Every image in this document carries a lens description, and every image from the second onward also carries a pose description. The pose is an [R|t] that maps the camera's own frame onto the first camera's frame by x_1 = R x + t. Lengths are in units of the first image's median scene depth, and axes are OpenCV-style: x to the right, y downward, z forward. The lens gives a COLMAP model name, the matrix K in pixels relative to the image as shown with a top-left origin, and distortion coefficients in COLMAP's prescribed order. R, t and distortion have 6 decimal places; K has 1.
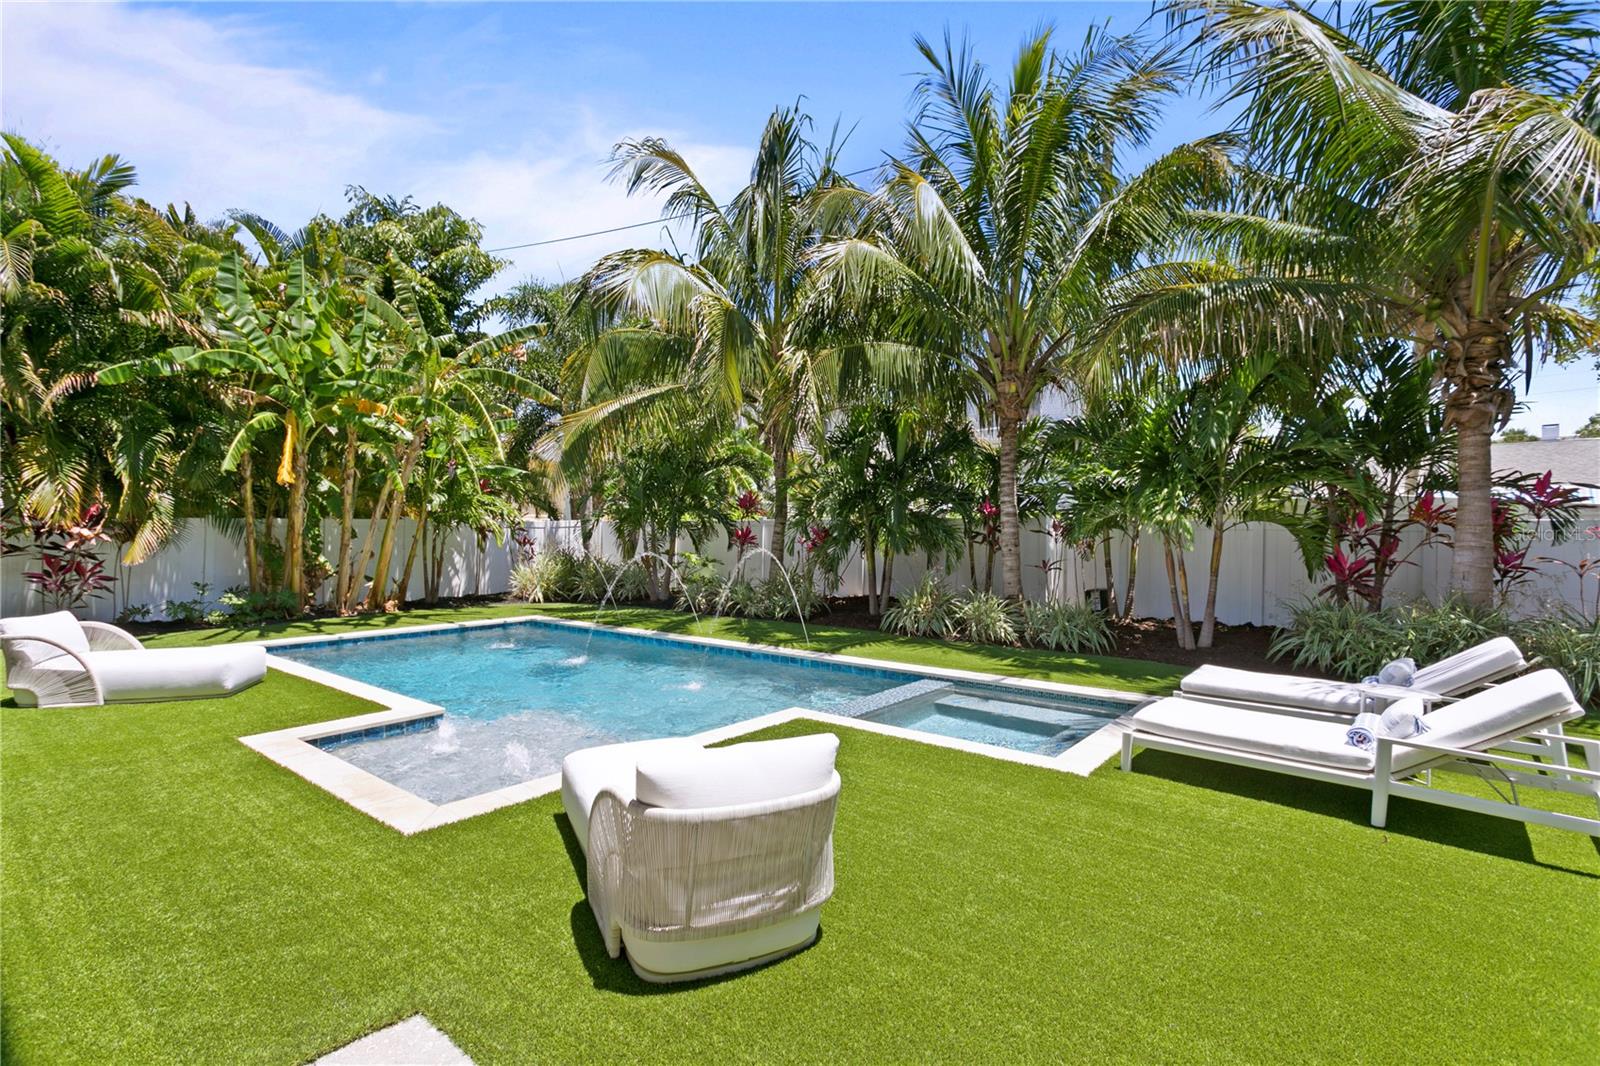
lens RADIAL K [[764.9, 0, 800.0], [0, 764.9, 533.0], [0, 0, 1]] dist [-0.002325, 0.000539]
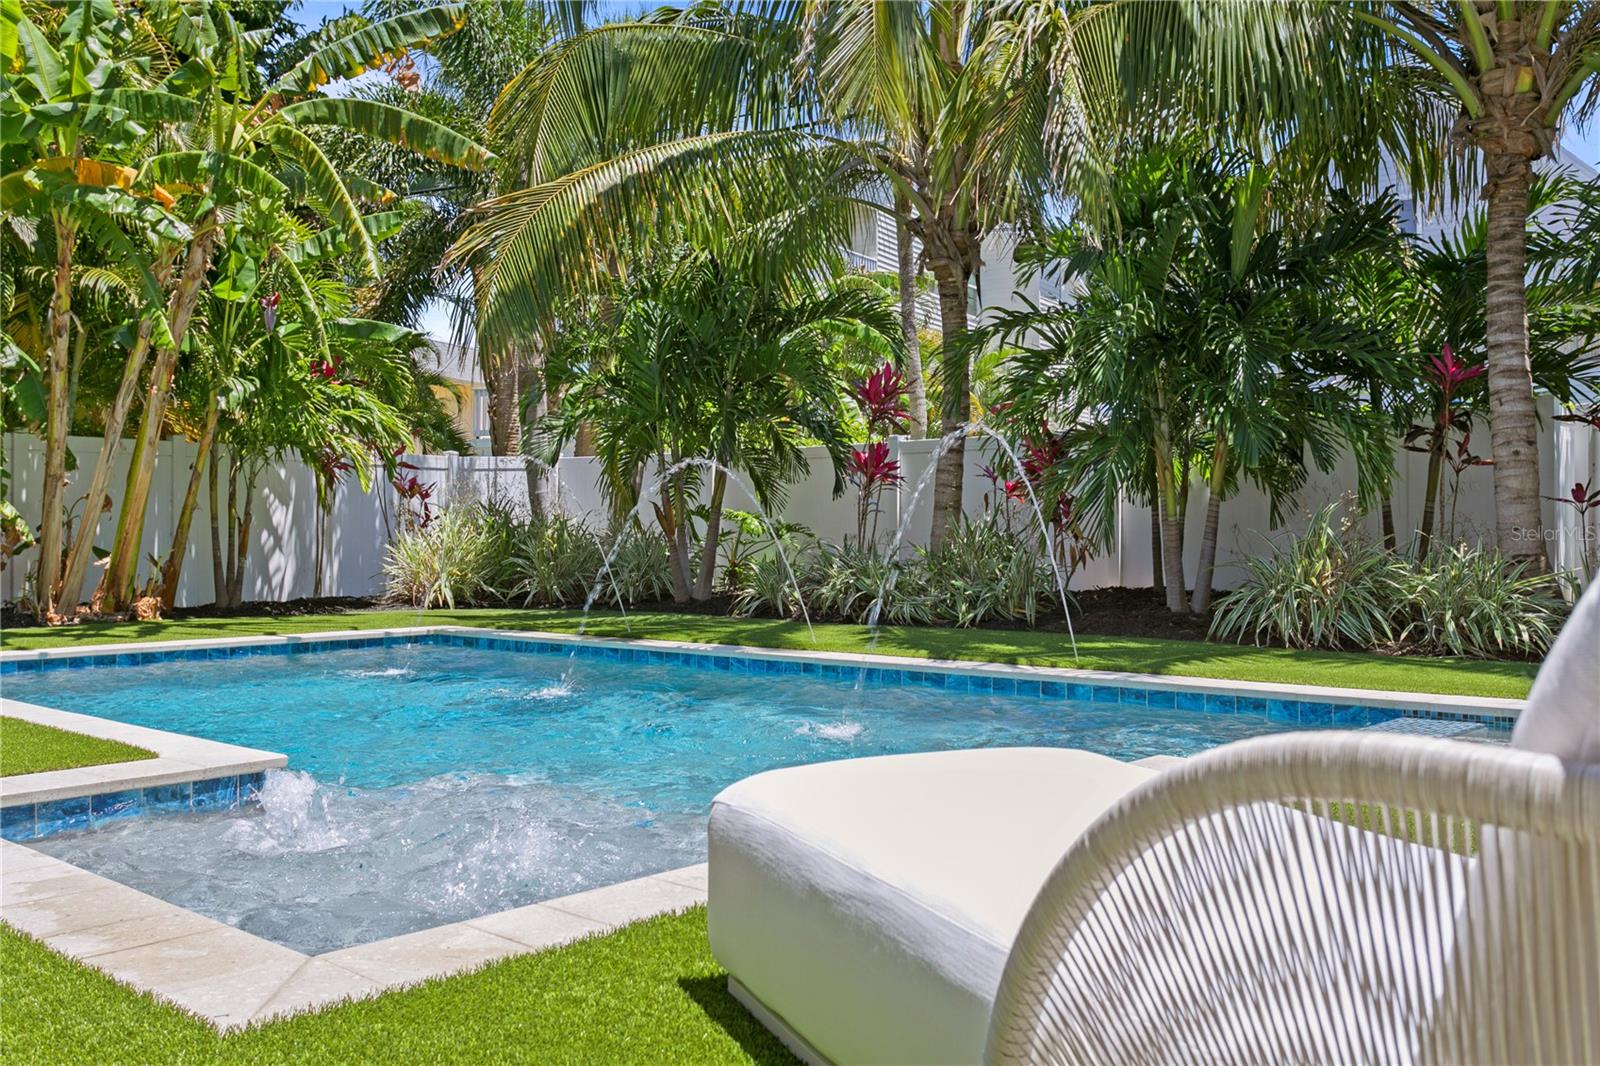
lens RADIAL K [[1444.4, 0, 800.0], [0, 1444.4, 533.0], [0, 0, 1]] dist [0.004480, 0.003728]
pose [[0.997896, -0.008520, -0.064265, -0.065751], [0.008414, 0.999963, -0.001931, 0.052863], [0.064279, 0.001387, 0.997931, 0.116846]]
